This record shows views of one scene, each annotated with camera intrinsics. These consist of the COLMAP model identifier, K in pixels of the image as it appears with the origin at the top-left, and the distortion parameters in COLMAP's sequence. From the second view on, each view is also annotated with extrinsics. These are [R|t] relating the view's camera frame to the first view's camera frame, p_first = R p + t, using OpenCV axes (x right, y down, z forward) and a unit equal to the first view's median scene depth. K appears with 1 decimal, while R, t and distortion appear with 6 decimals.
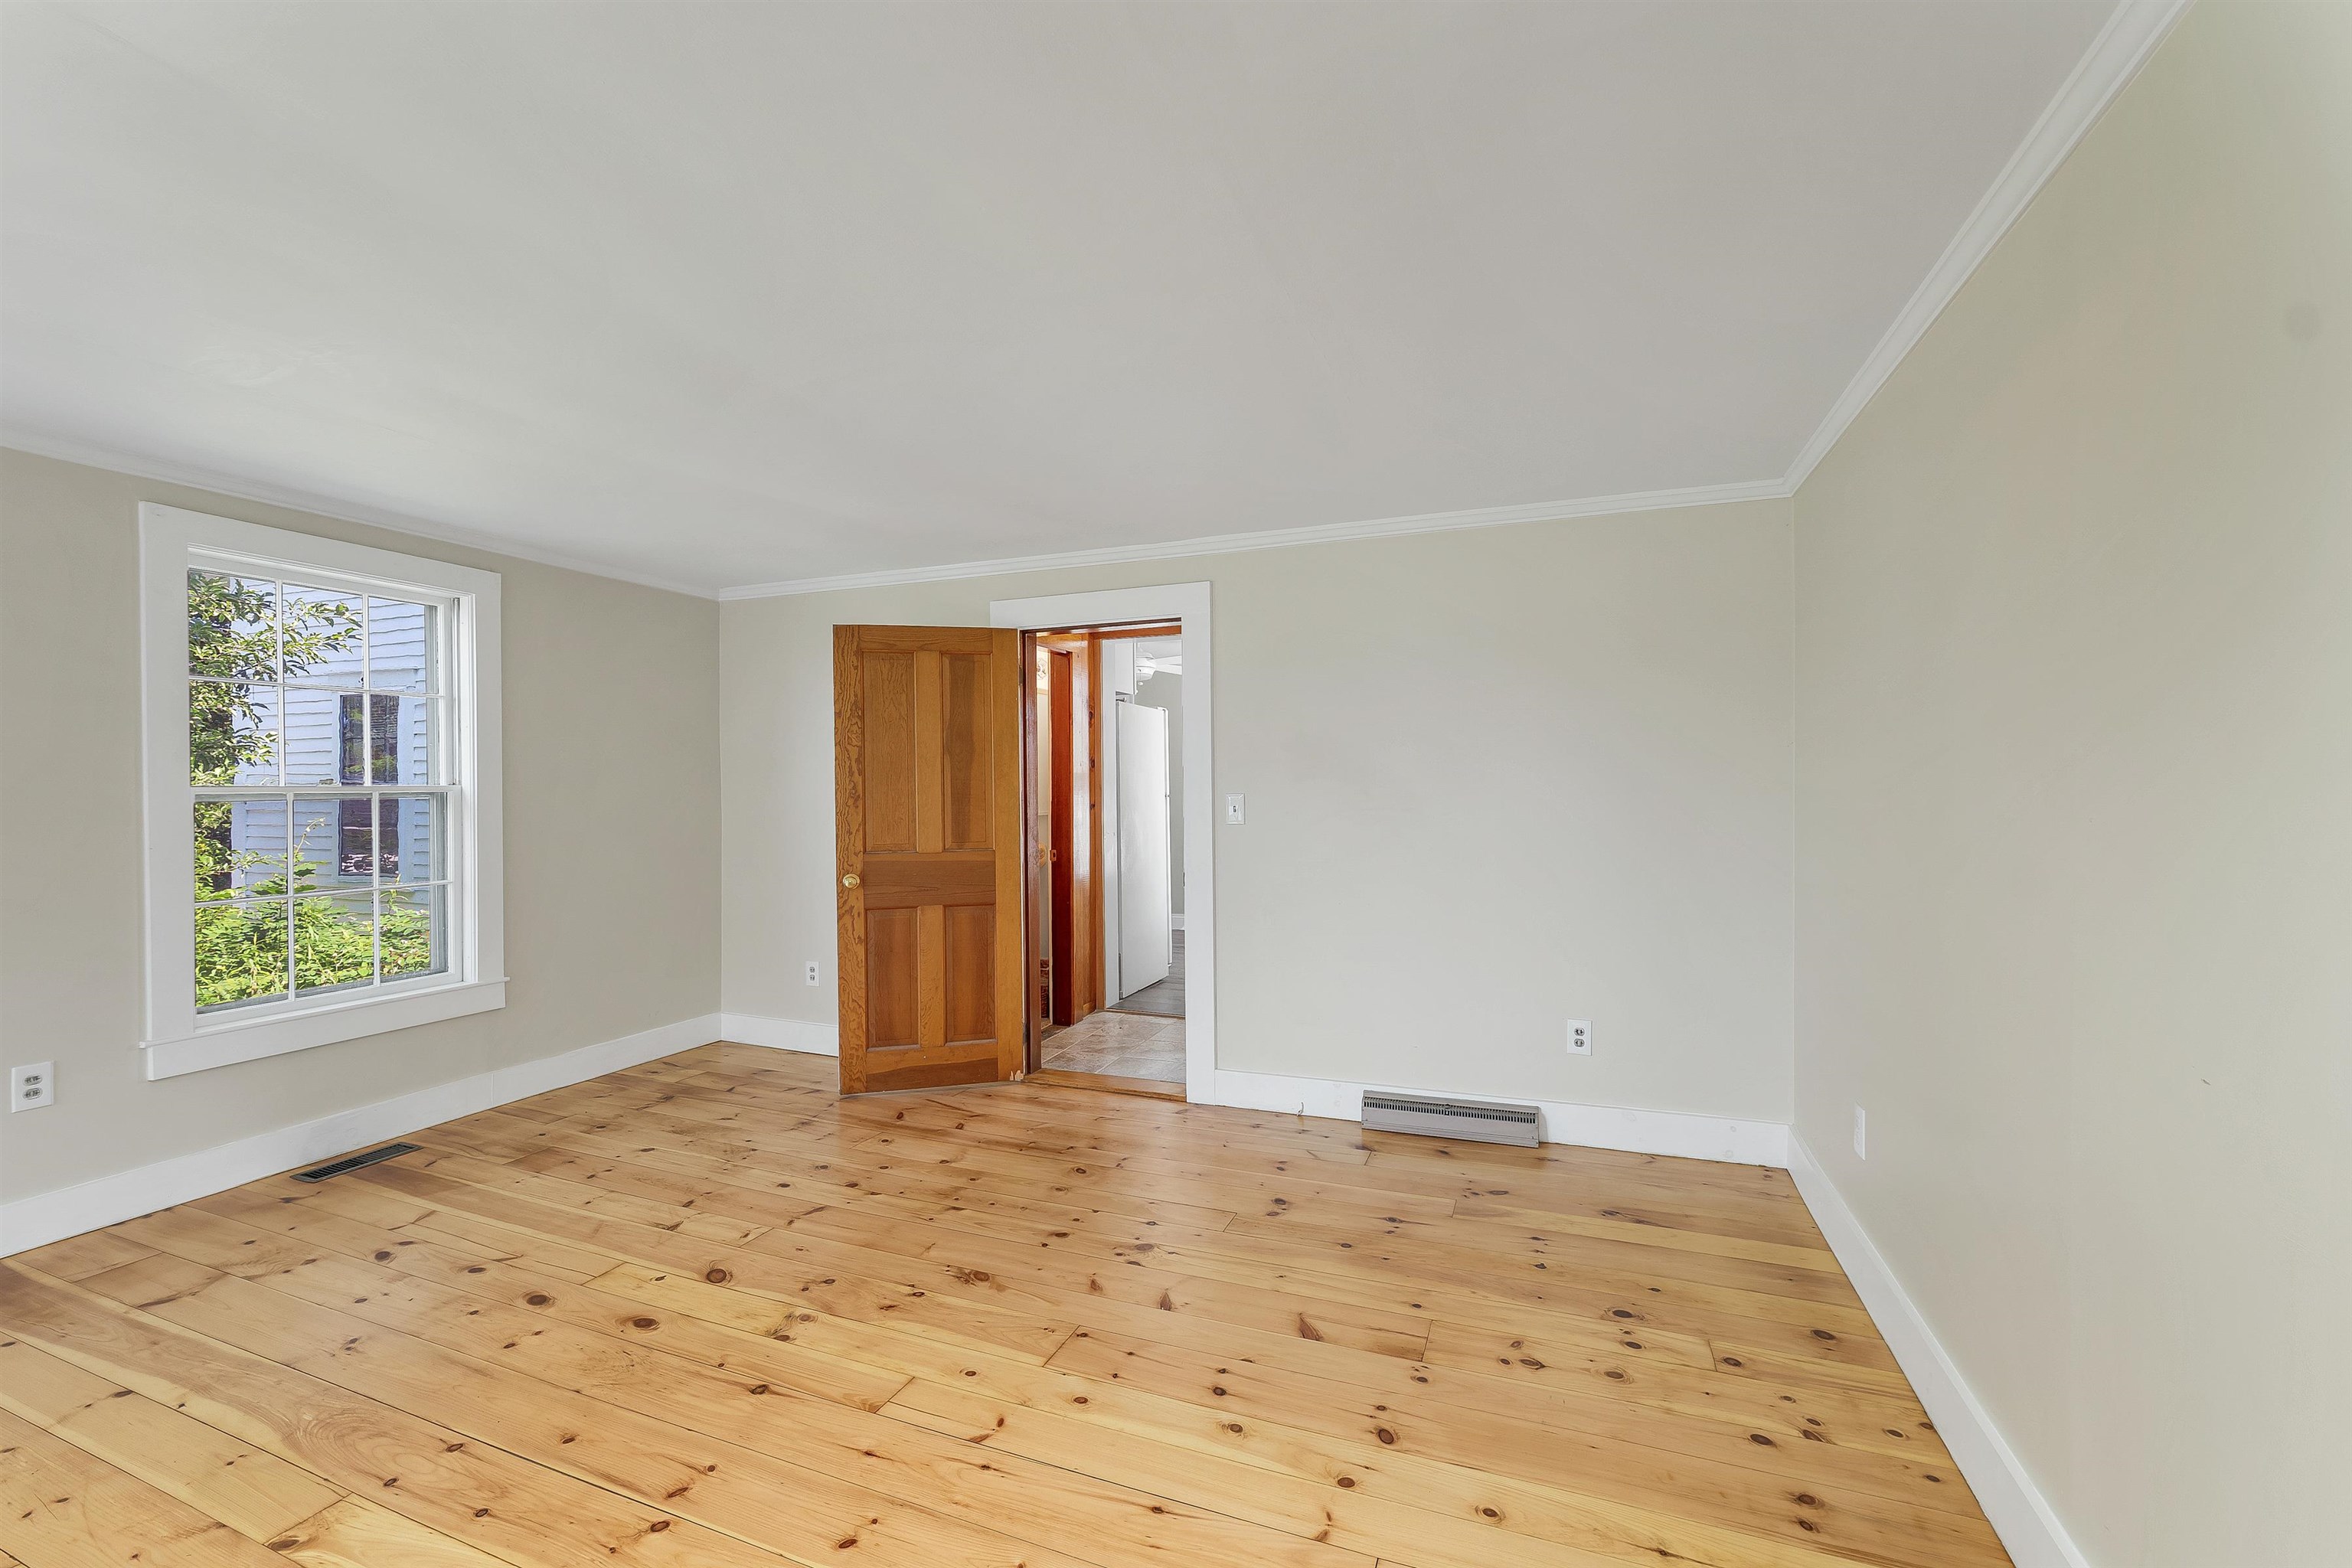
lens RADIAL K [[978.9, 0, 1158.1], [0, 978.9, 790.1], [0, 0, 1]] dist [0.007942, 0.000307]
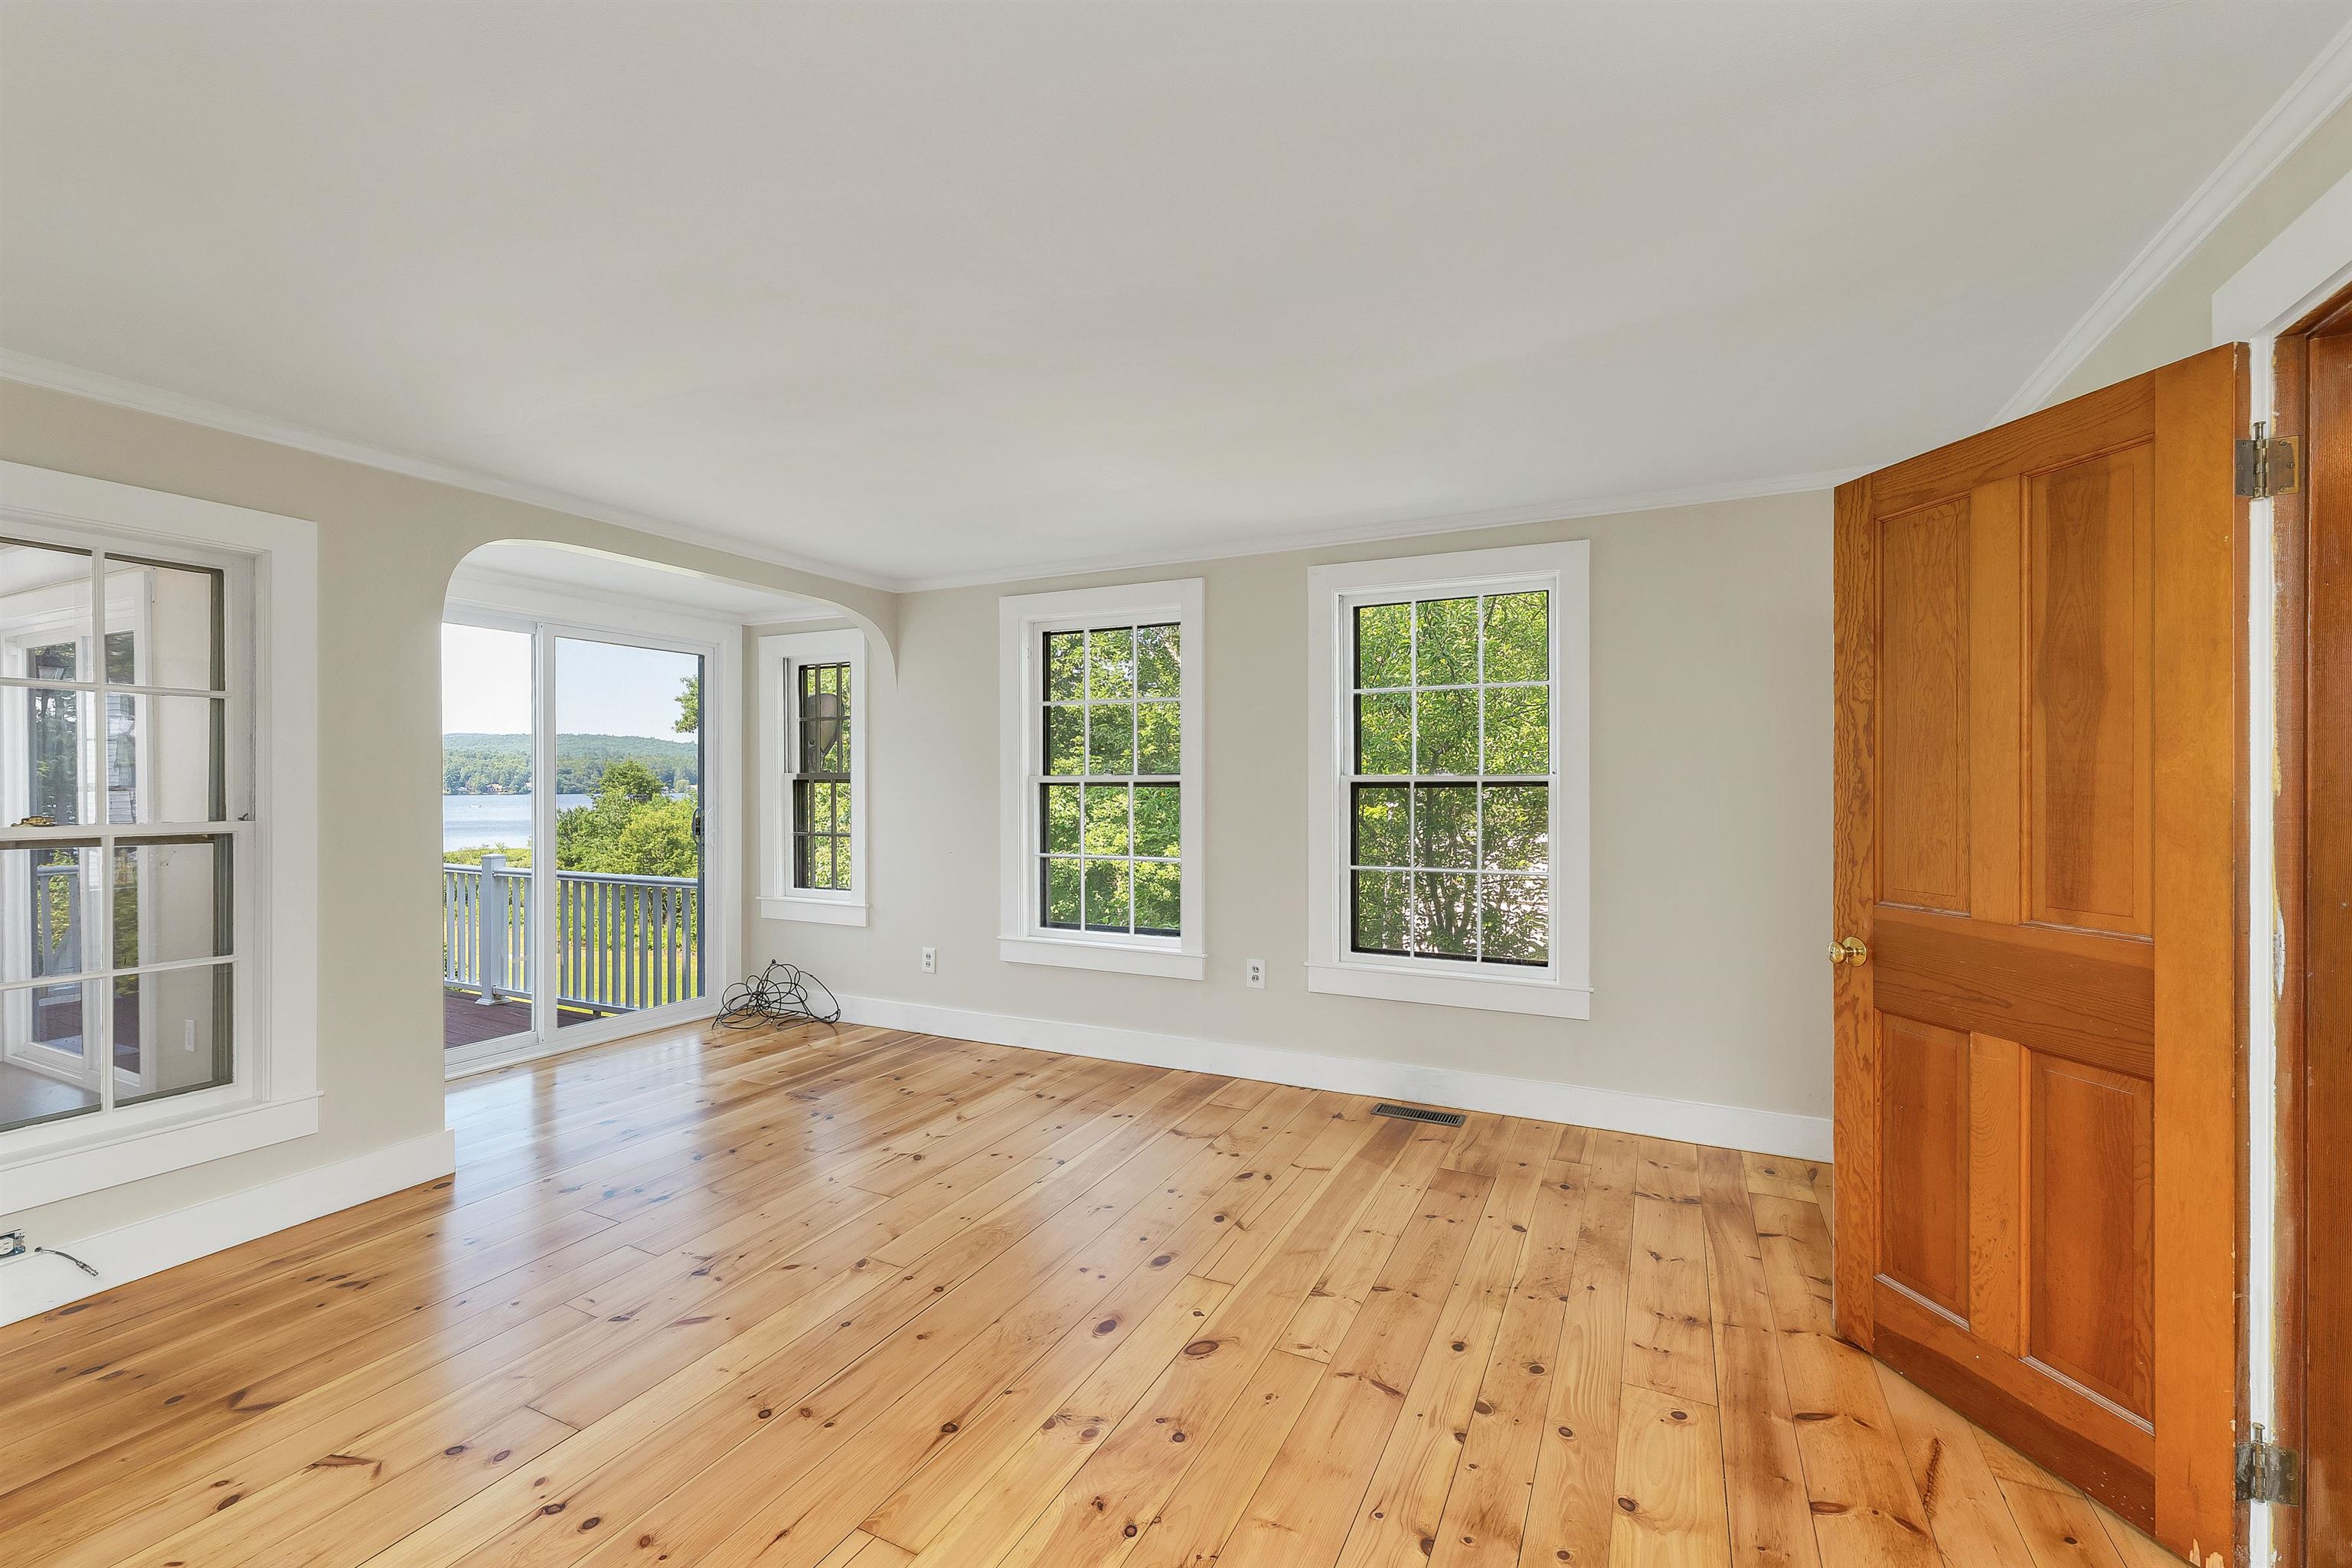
lens RADIAL K [[978.9, 0, 1165.8], [0, 978.9, 792.7], [0, 0, 1]] dist [0.007942, 0.000307]
pose [[-0.070773, 0.014052, -0.997393, 0.308757], [-0.000557, 0.999900, 0.014127, -0.003228], [0.997492, 0.001555, -0.070758, 0.786529]]
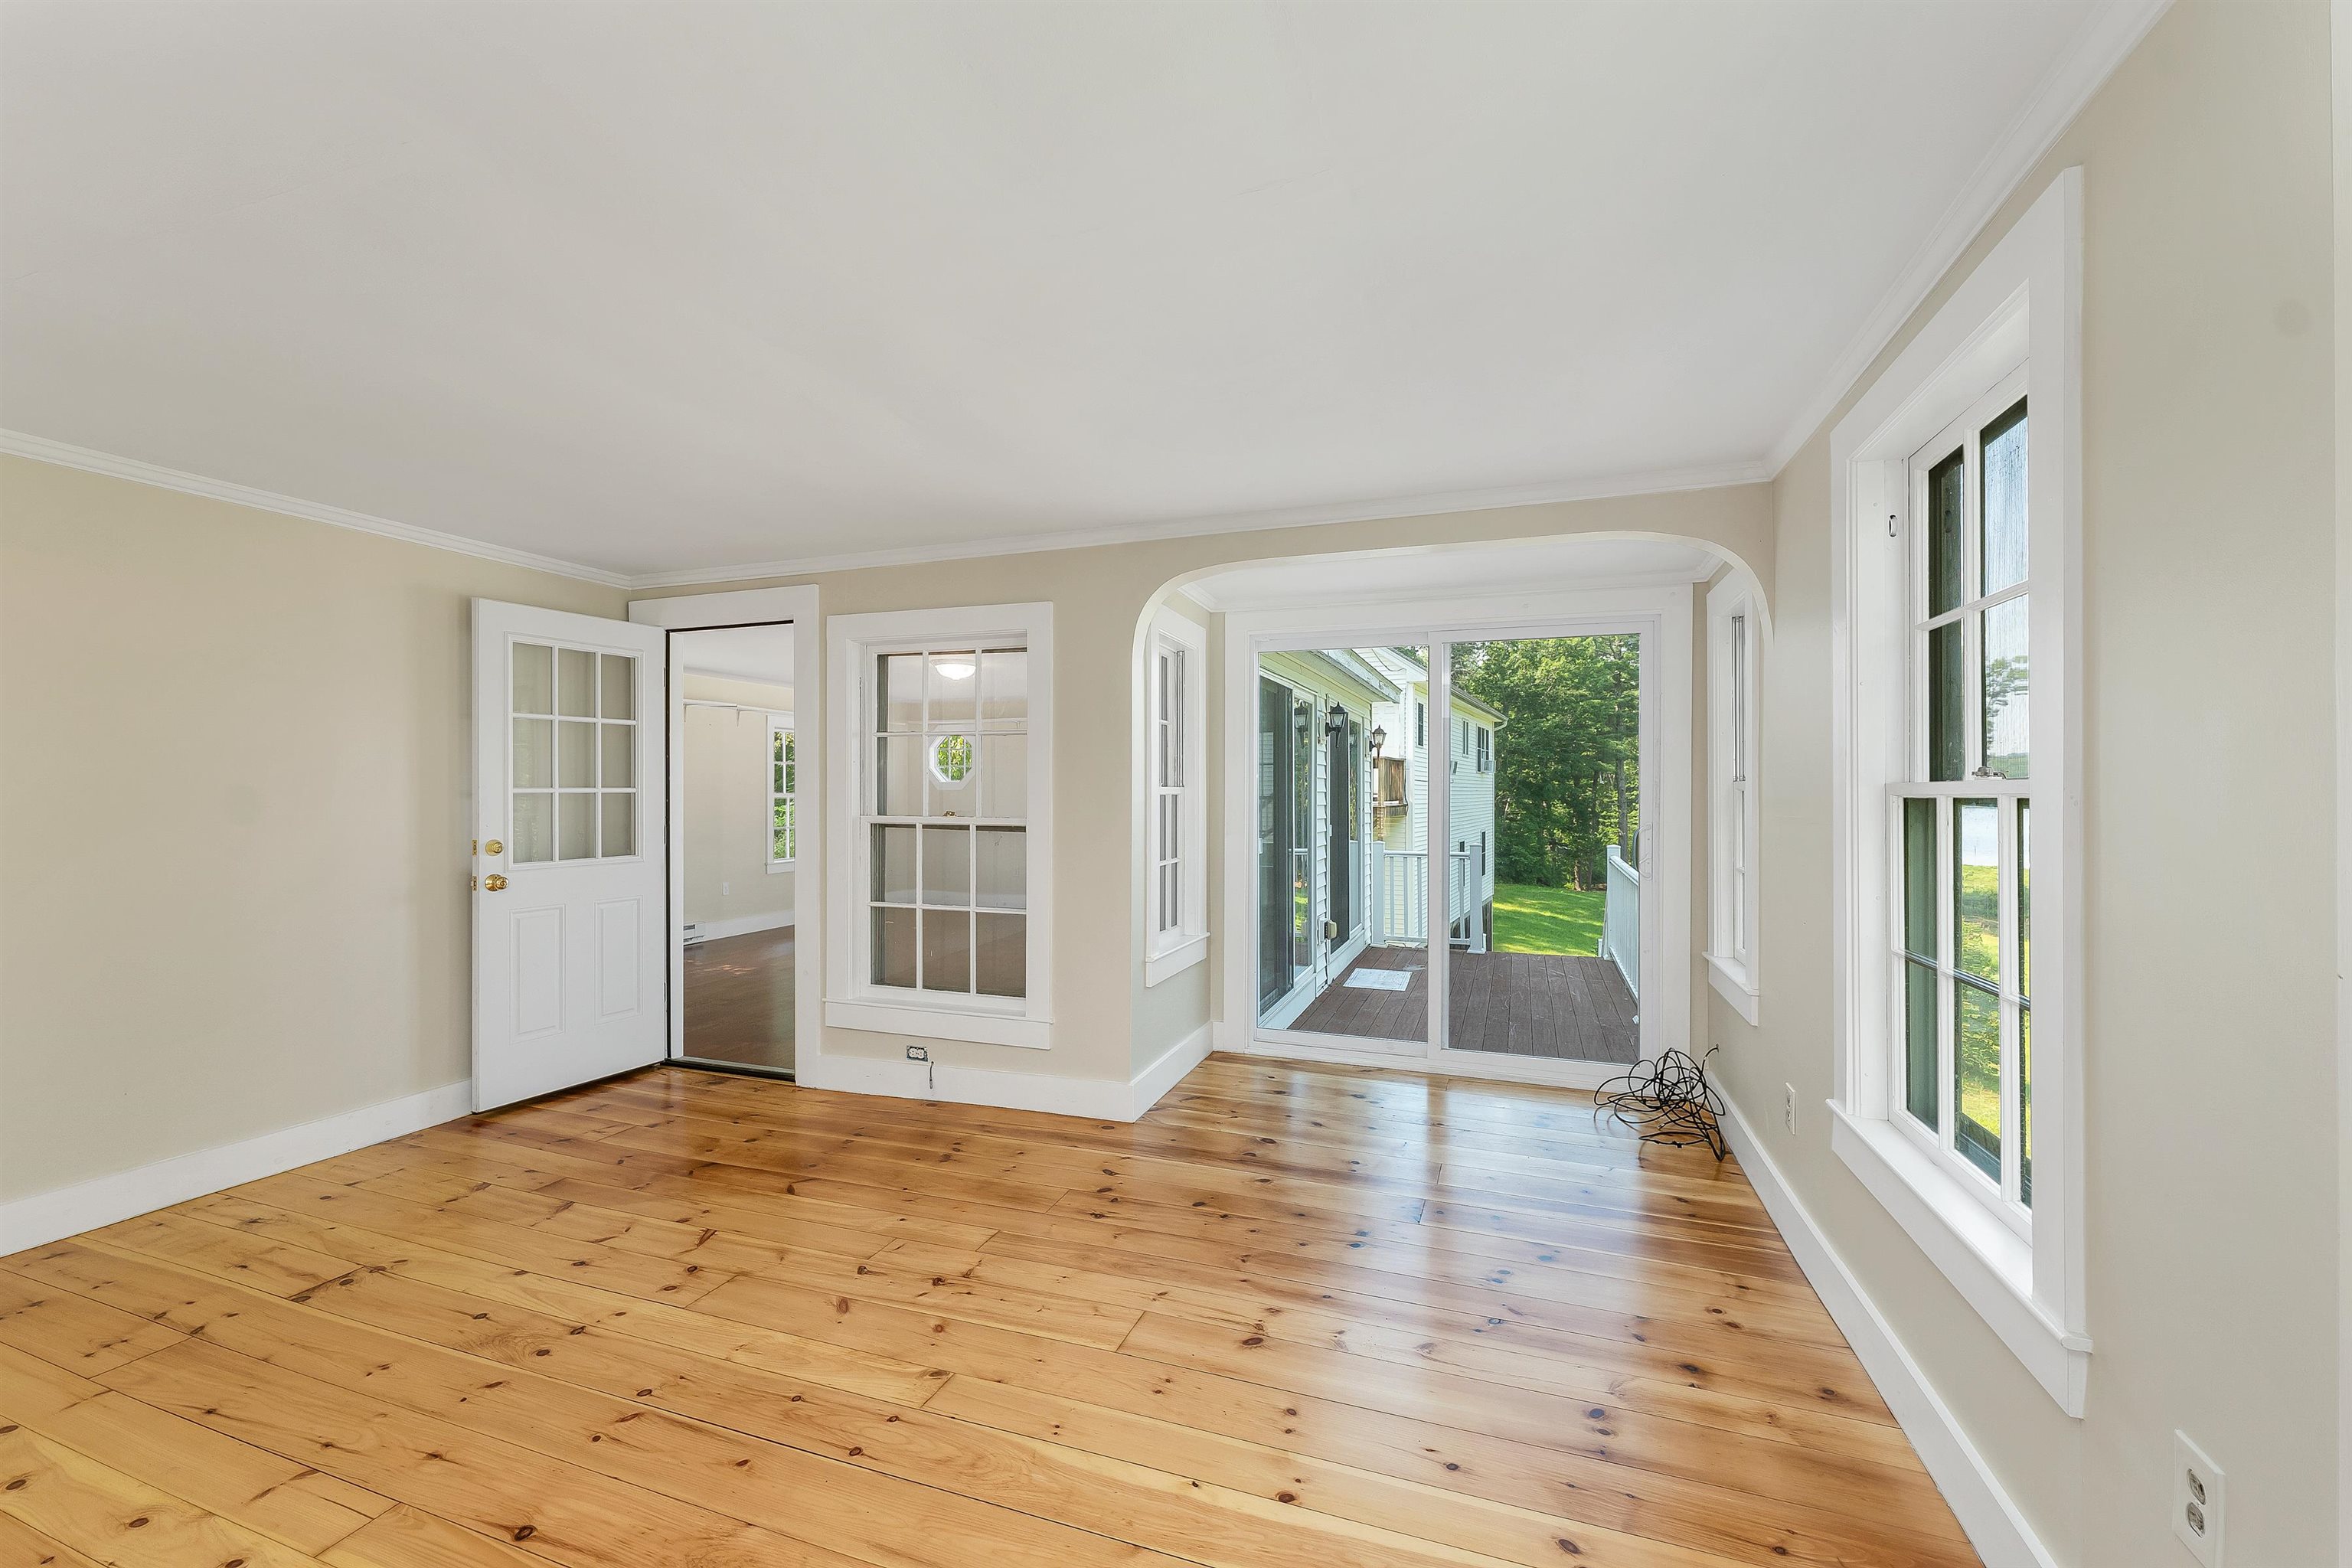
lens RADIAL K [[978.9, 0, 1154.9], [0, 978.9, 771.2], [0, 0, 1]] dist [0.007942, 0.000307]
pose [[-0.999522, 0.005430, -0.030422, -0.559796], [0.005939, 0.999843, -0.016687, -0.001466], [0.030327, -0.016860, -0.999398, 1.141115]]
